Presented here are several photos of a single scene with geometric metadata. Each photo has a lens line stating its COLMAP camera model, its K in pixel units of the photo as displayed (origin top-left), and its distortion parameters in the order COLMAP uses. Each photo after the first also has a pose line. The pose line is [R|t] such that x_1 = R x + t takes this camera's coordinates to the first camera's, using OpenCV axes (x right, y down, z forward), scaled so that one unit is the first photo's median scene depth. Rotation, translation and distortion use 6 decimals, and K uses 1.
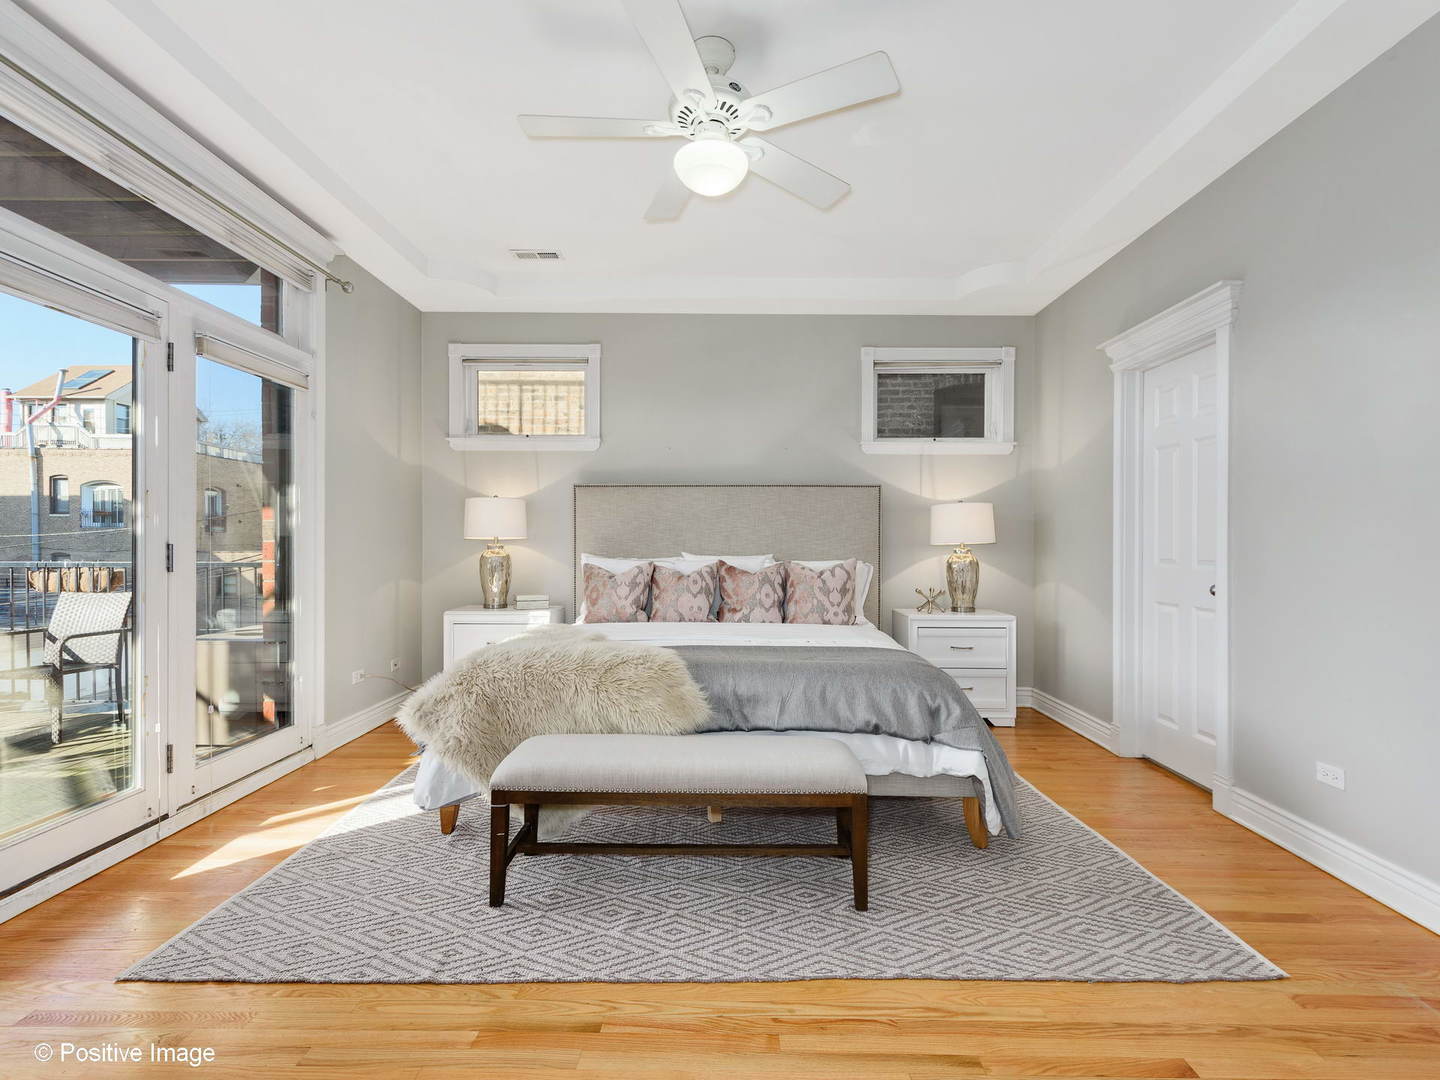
lens RADIAL K [[734.3, 0, 722.3], [0, 734.3, 532.2], [0, 0, 1]] dist [0.016736, -0.000275]
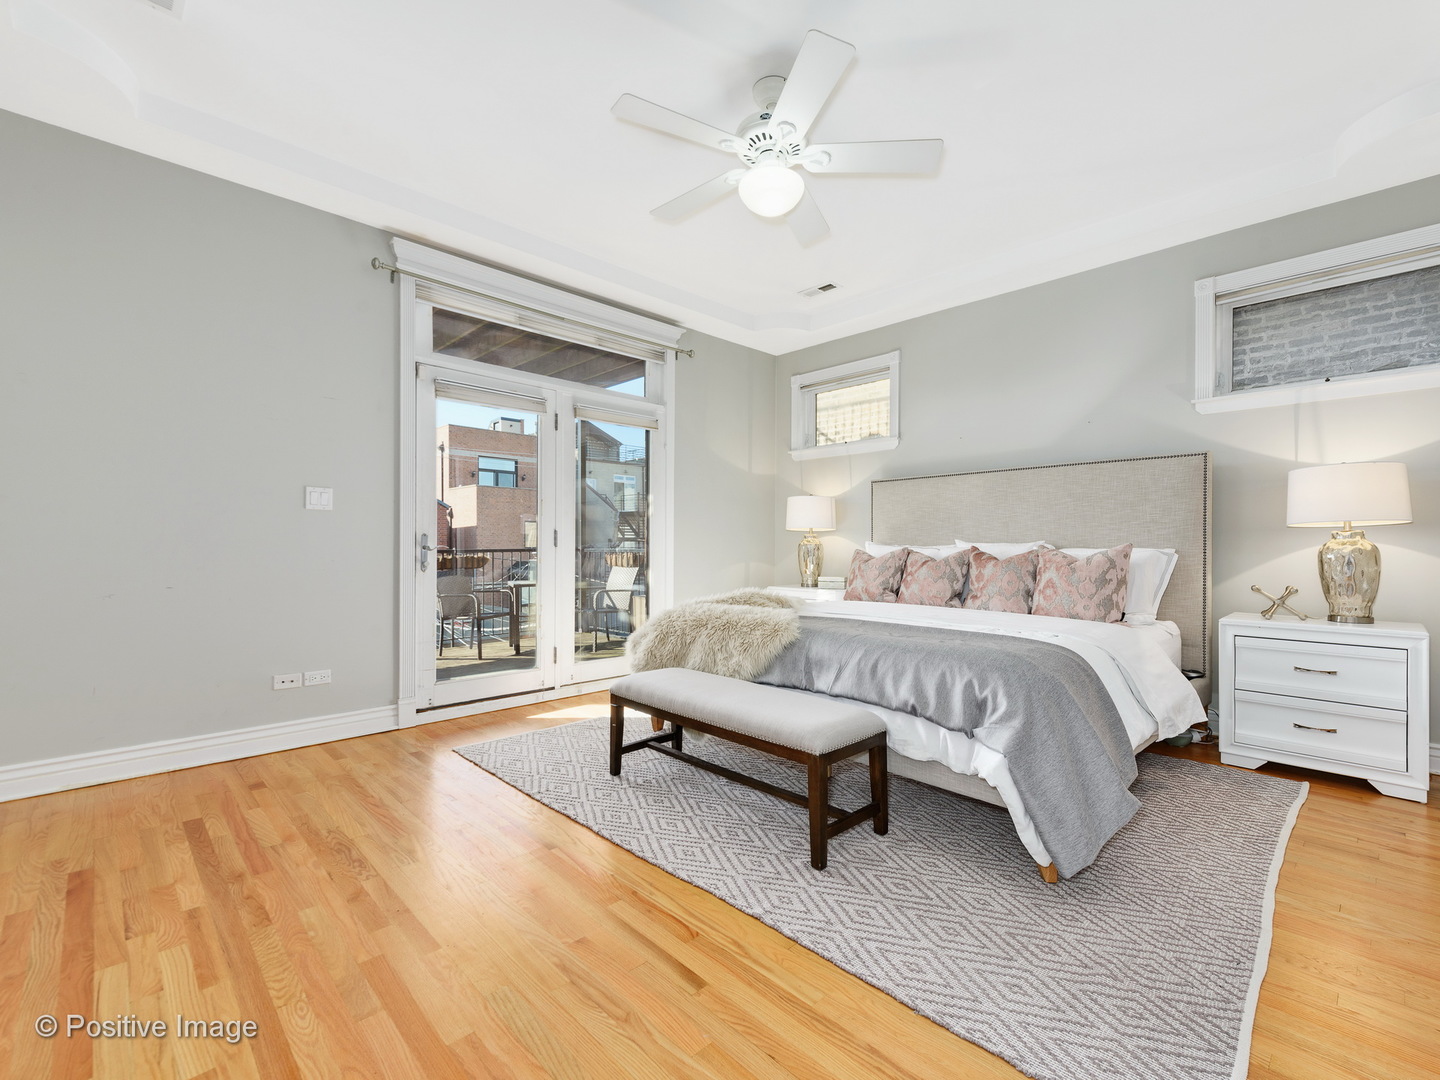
lens RADIAL K [[667.7, 0, 716.7], [0, 667.7, 537.2], [0, 0, 1]] dist [0.017027, -0.000343]
pose [[0.680809, -0.011784, -0.732366, 0.413657], [0.008083, 0.999931, -0.008575, 0.030518], [0.732416, -0.000081, 0.680857, 0.138949]]
